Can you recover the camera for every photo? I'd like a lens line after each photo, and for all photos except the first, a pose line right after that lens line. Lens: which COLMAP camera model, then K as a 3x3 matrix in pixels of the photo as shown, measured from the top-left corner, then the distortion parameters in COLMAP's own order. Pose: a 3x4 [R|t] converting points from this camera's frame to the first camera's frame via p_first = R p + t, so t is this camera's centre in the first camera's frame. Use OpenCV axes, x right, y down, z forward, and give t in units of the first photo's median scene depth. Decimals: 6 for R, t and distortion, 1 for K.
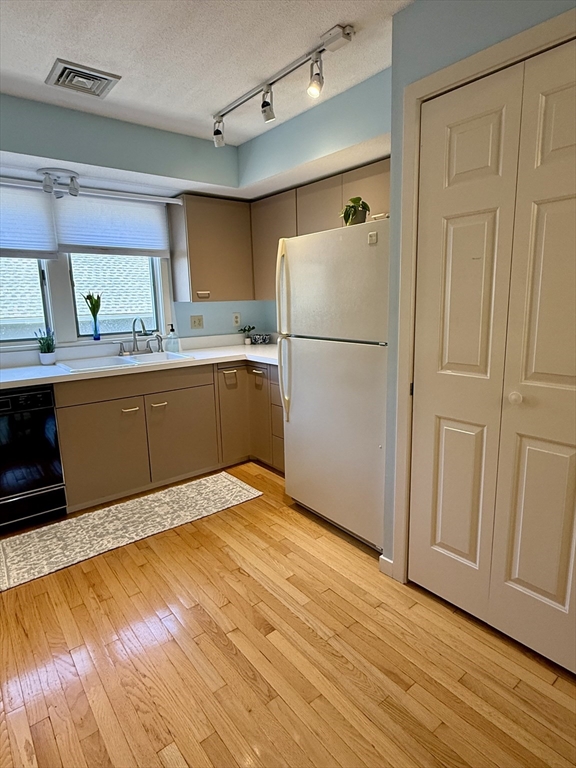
lens RADIAL K [[439.2, 0, 288.3], [0, 439.2, 380.4], [0, 0, 1]] dist [0.009040, 0.003117]
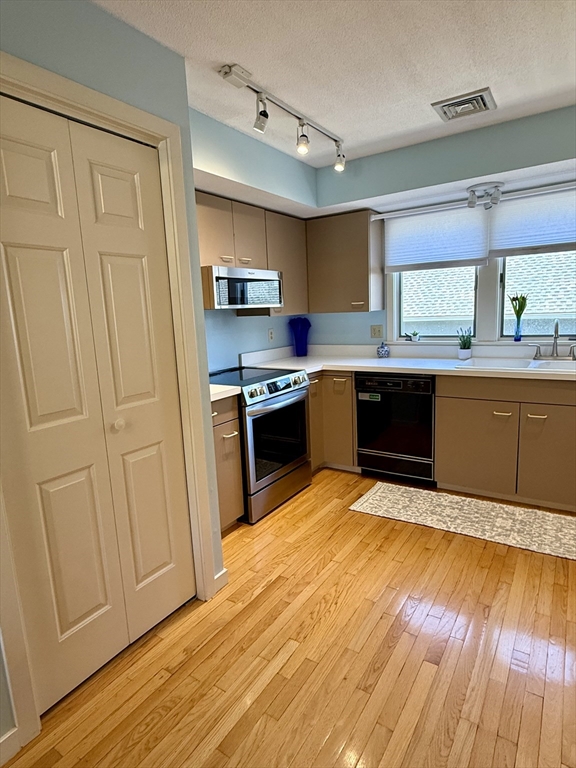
lens RADIAL K [[439.2, 0, 291.3], [0, 439.2, 384.5], [0, 0, 1]] dist [0.009040, 0.003117]
pose [[0.322878, 0.168504, -0.931319, 0.412511], [-0.141391, 0.981568, 0.128577, -0.060250], [0.935819, 0.090165, 0.340752, 0.218114]]
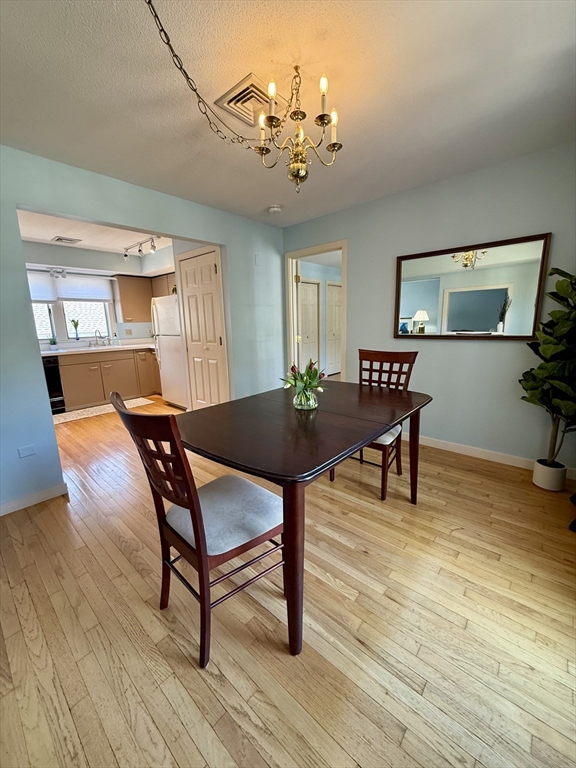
lens RADIAL K [[306.6, 0, 290.5], [0, 306.6, 383.3], [0, 0, 1]] dist [-0.000094, -0.000514]
pose [[0.984123, -0.035316, 0.173939, 0.411206], [0.033855, 0.999362, 0.011359, 0.172588], [-0.174229, -0.005290, 0.984691, -0.847310]]
